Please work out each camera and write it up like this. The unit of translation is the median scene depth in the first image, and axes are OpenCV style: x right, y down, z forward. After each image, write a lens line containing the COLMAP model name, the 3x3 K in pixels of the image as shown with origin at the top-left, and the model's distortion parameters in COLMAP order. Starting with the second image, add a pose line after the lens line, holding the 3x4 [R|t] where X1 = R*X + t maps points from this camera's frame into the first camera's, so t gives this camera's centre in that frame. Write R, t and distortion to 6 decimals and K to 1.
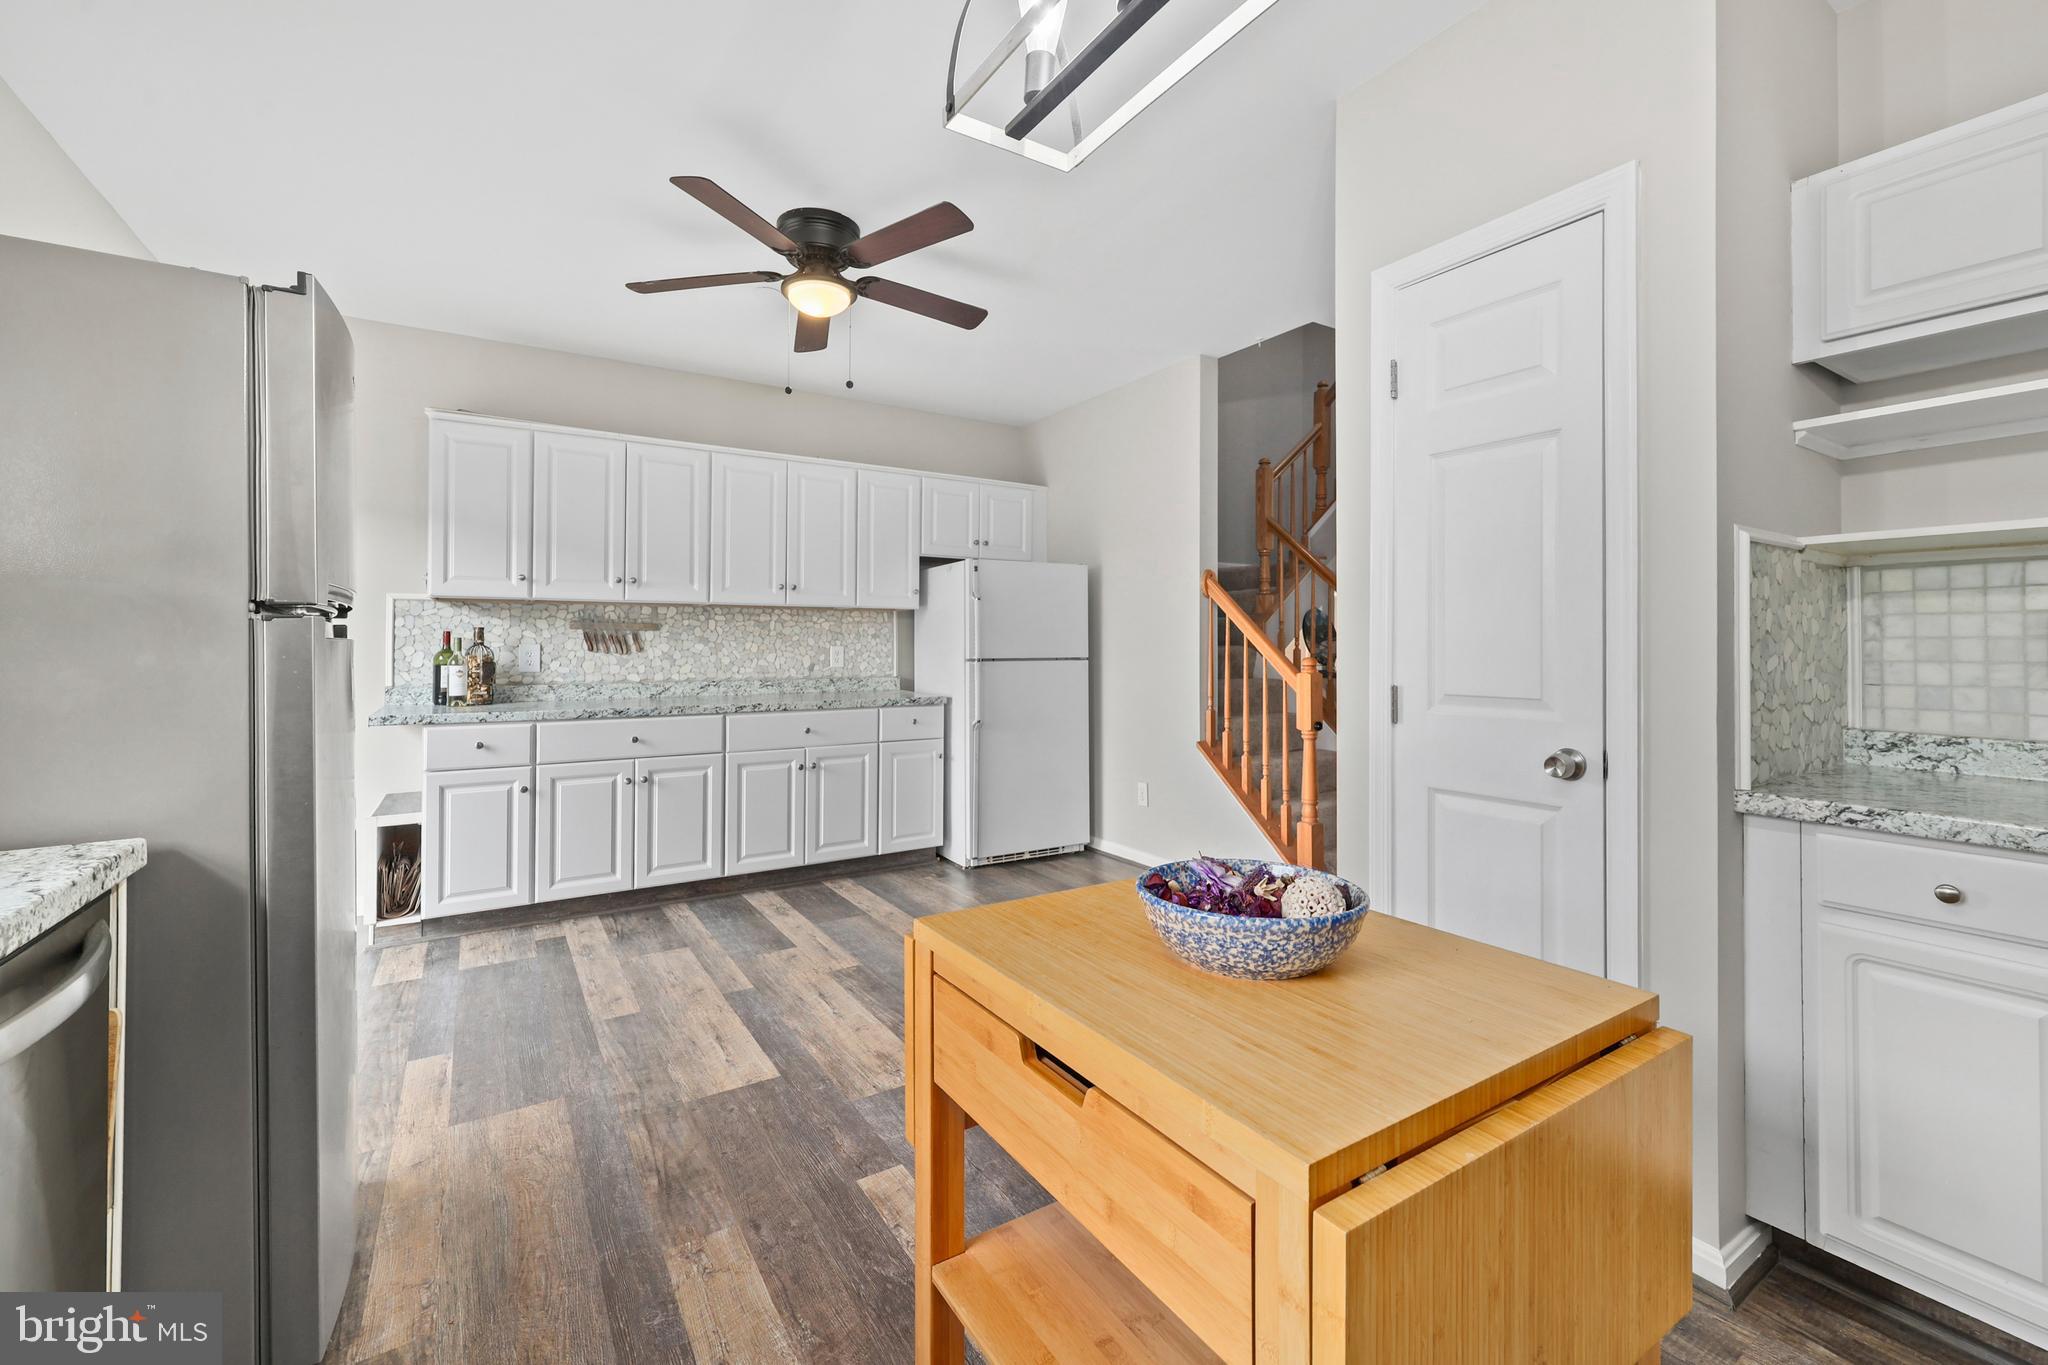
lens RADIAL K [[850.2, 0, 1018.5], [0, 850.2, 658.7], [0, 0, 1]] dist [-0.000660, -0.000120]
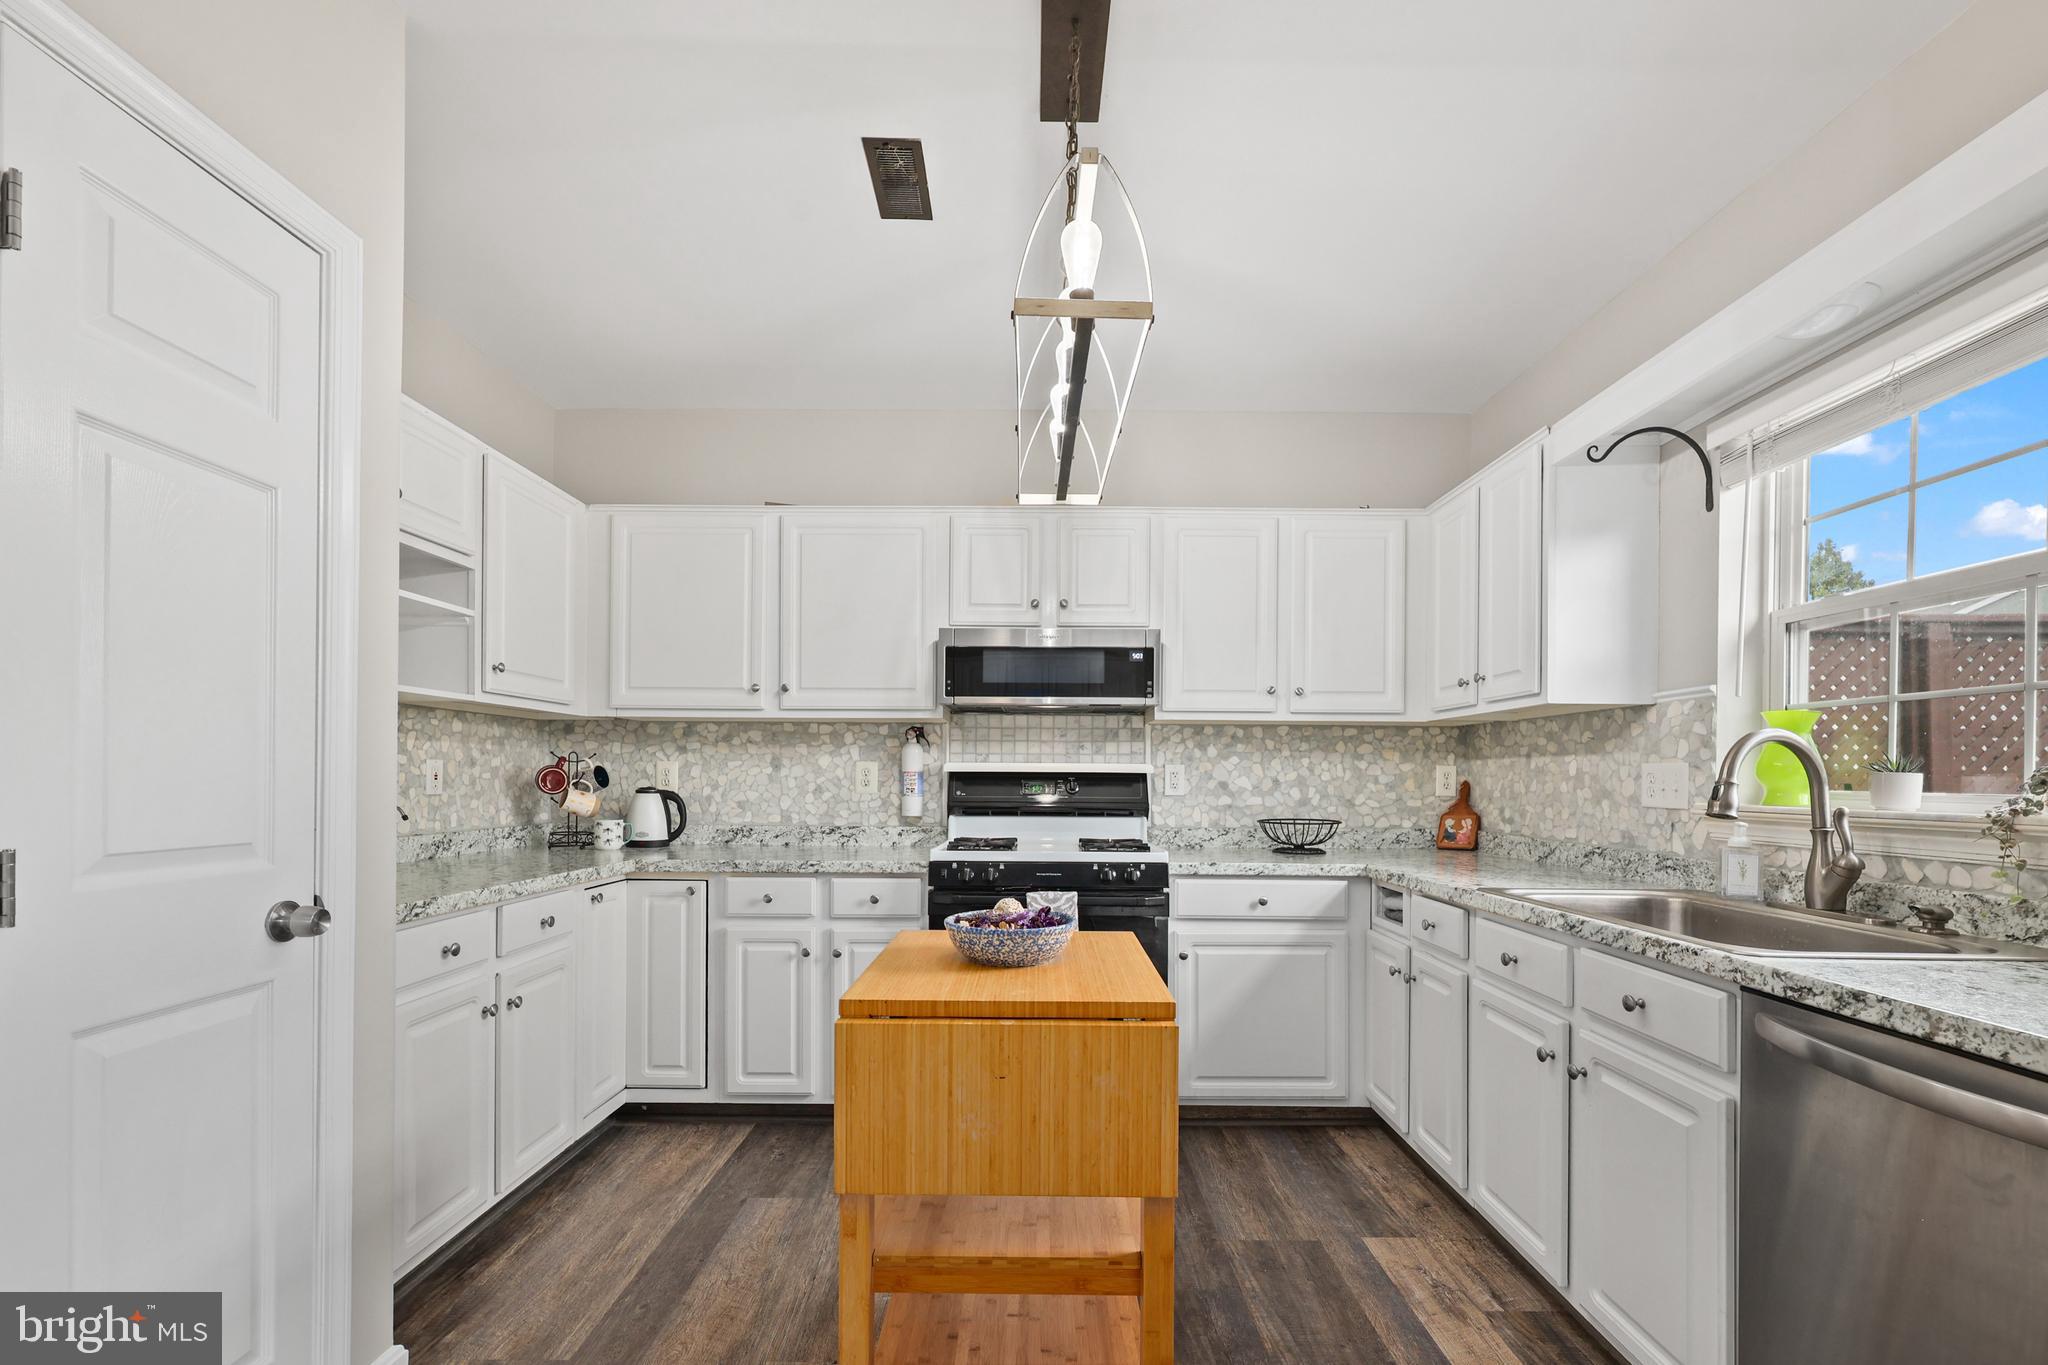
lens RADIAL K [[860.1, 0, 1018.7], [0, 860.1, 771.2], [0, 0, 1]] dist [-0.001435, -0.000064]
pose [[-0.837237, 0.002074, 0.546836, -0.332529], [0.002749, 0.999996, 0.000415, -0.011266], [-0.546833, 0.001851, -0.837240, 1.214511]]
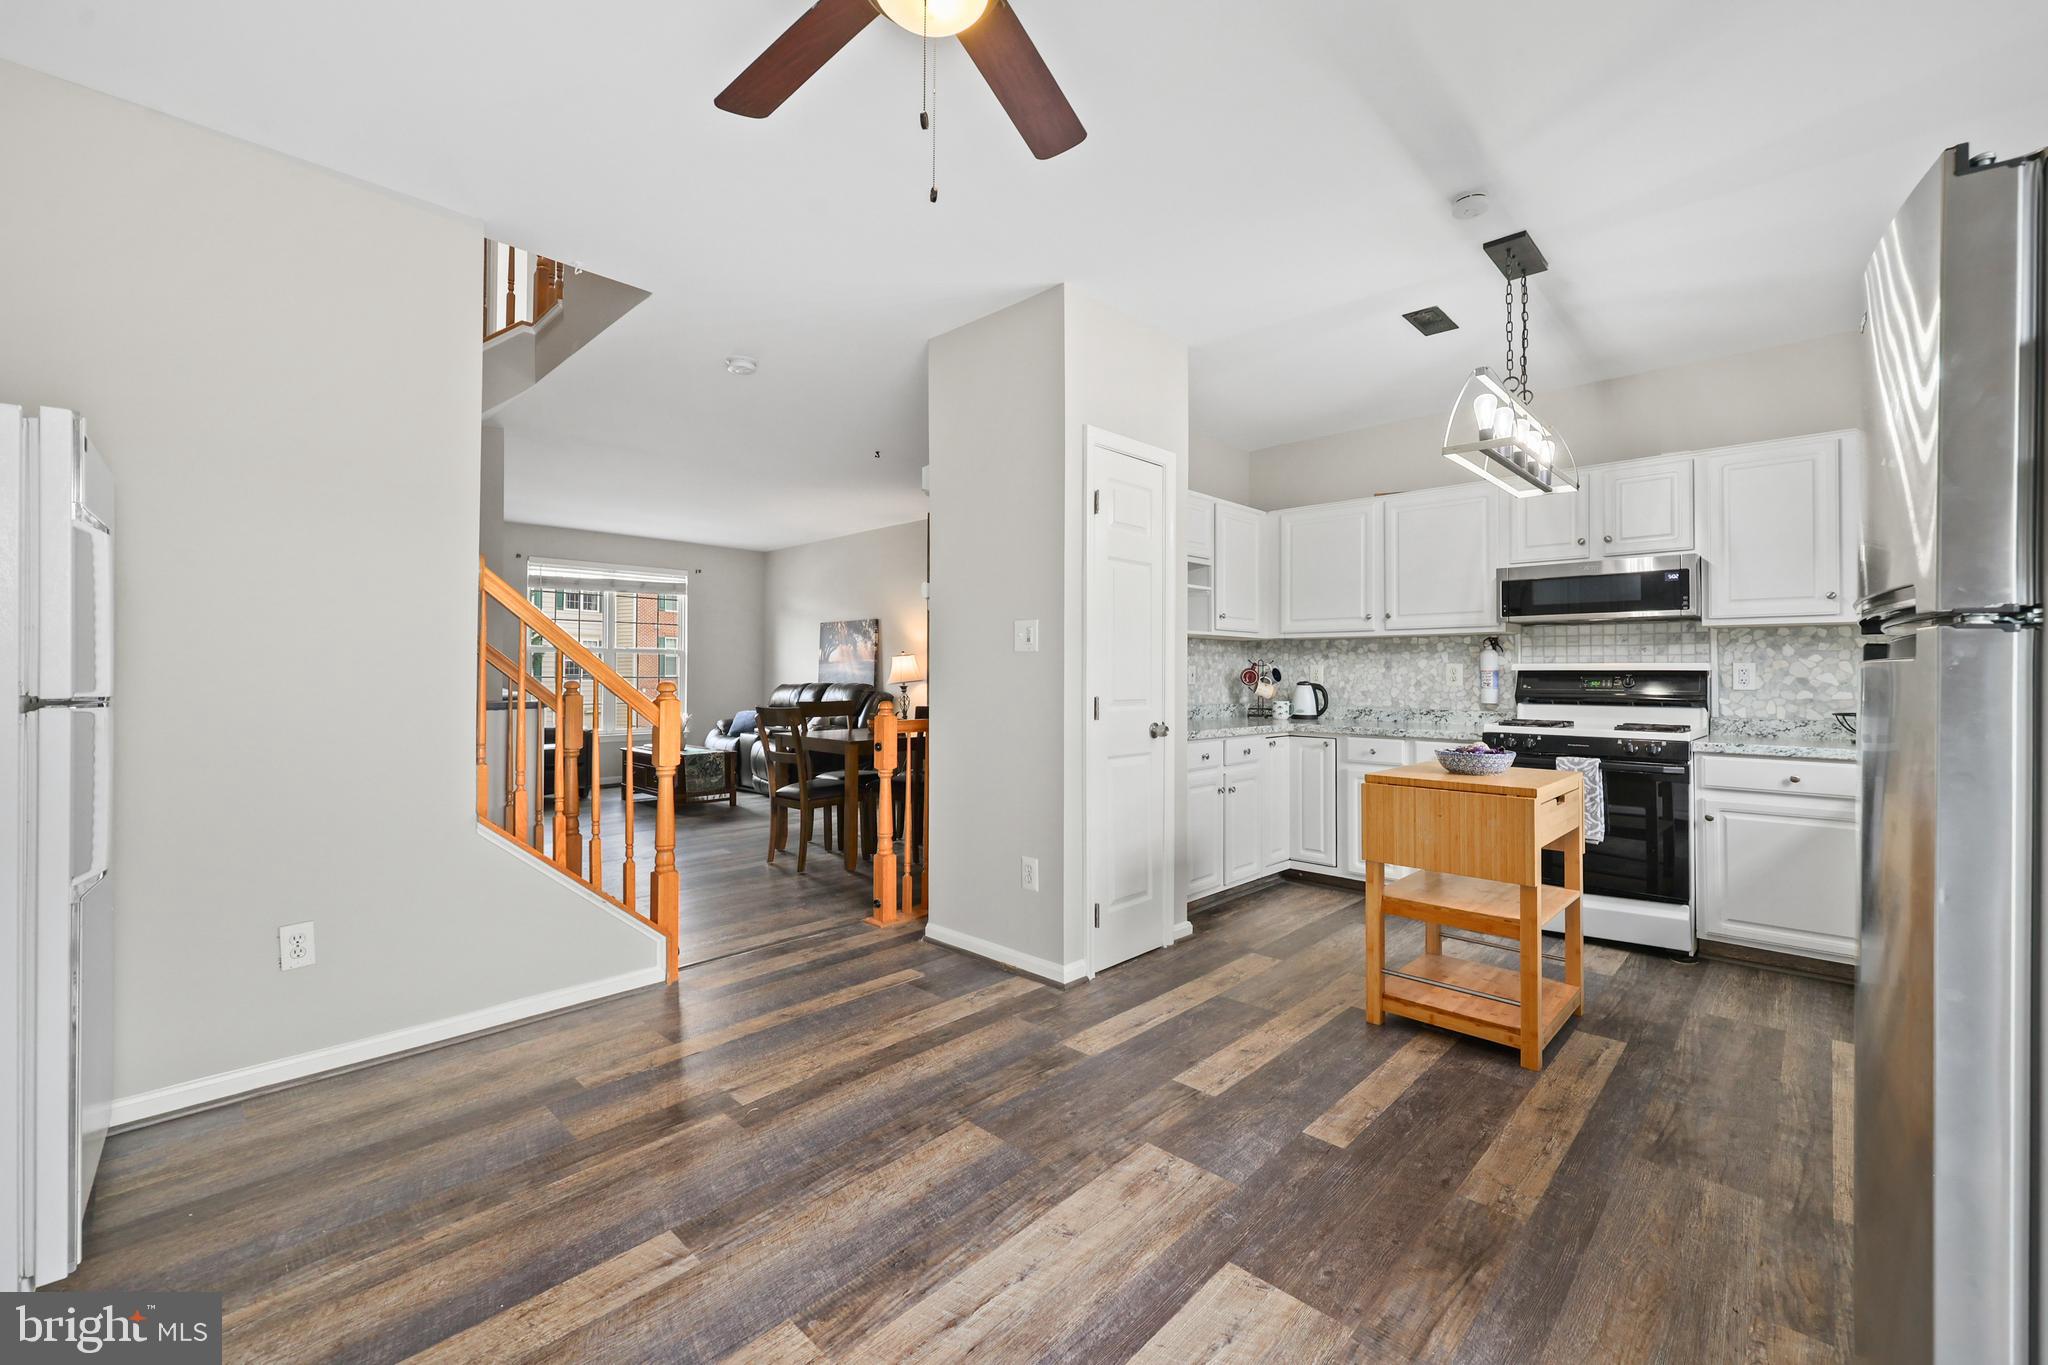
lens RADIAL K [[841.1, 0, 1049.4], [0, 841.1, 676.0], [0, 0, 1]] dist [0.000944, 0.000164]
pose [[-0.255211, 0.000195, 0.966885, -1.157423], [0.008400, 0.999963, 0.002015, -0.010217], [-0.966849, 0.008636, -0.255203, 1.648730]]
